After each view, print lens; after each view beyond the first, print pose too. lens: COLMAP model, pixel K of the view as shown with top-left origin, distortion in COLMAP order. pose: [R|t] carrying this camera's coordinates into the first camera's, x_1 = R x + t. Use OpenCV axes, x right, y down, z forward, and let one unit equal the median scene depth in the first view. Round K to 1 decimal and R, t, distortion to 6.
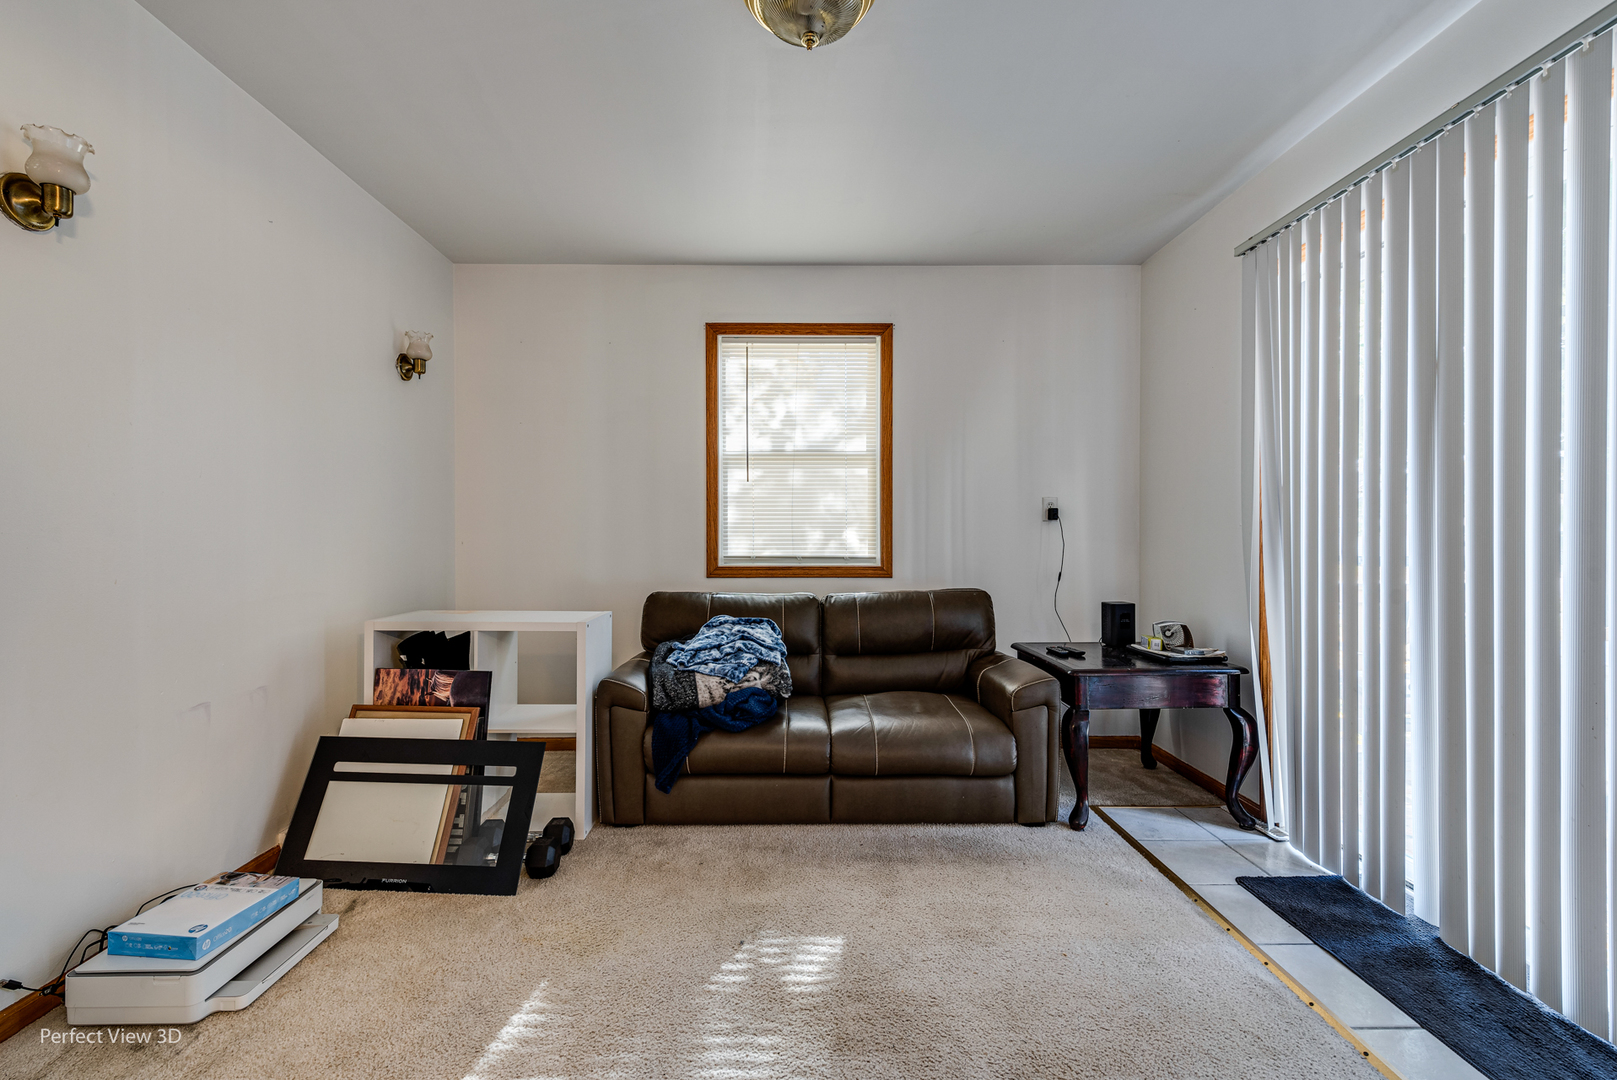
lens RADIAL K [[643.3, 0, 787.9], [0, 643.3, 542.7], [0, 0, 1]] dist [0.000048, 0.000060]
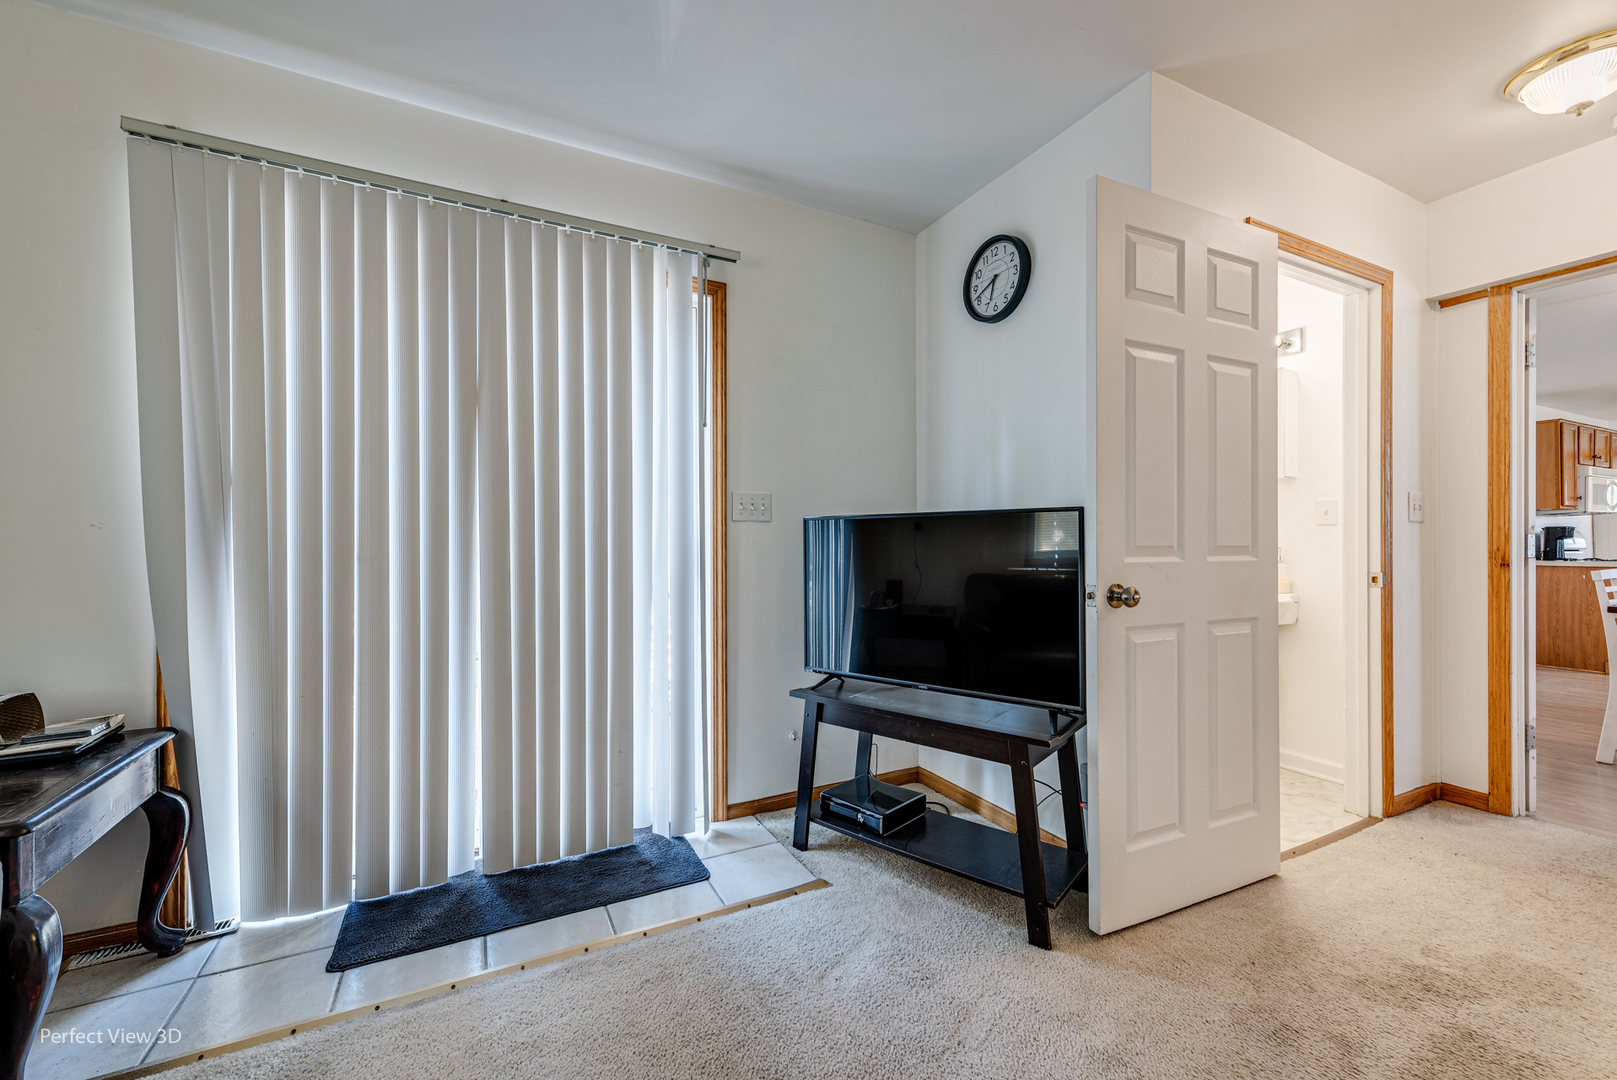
lens RADIAL K [[643.3, 0, 787.9], [0, 643.3, 542.7], [0, 0, 1]] dist [0.000048, 0.000060]
pose [[-0.428587, 0.001850, 0.903499, -0.280480], [0.006161, 0.999981, 0.000875, -0.007842], [-0.903480, 0.005941, -0.428590, 0.852416]]
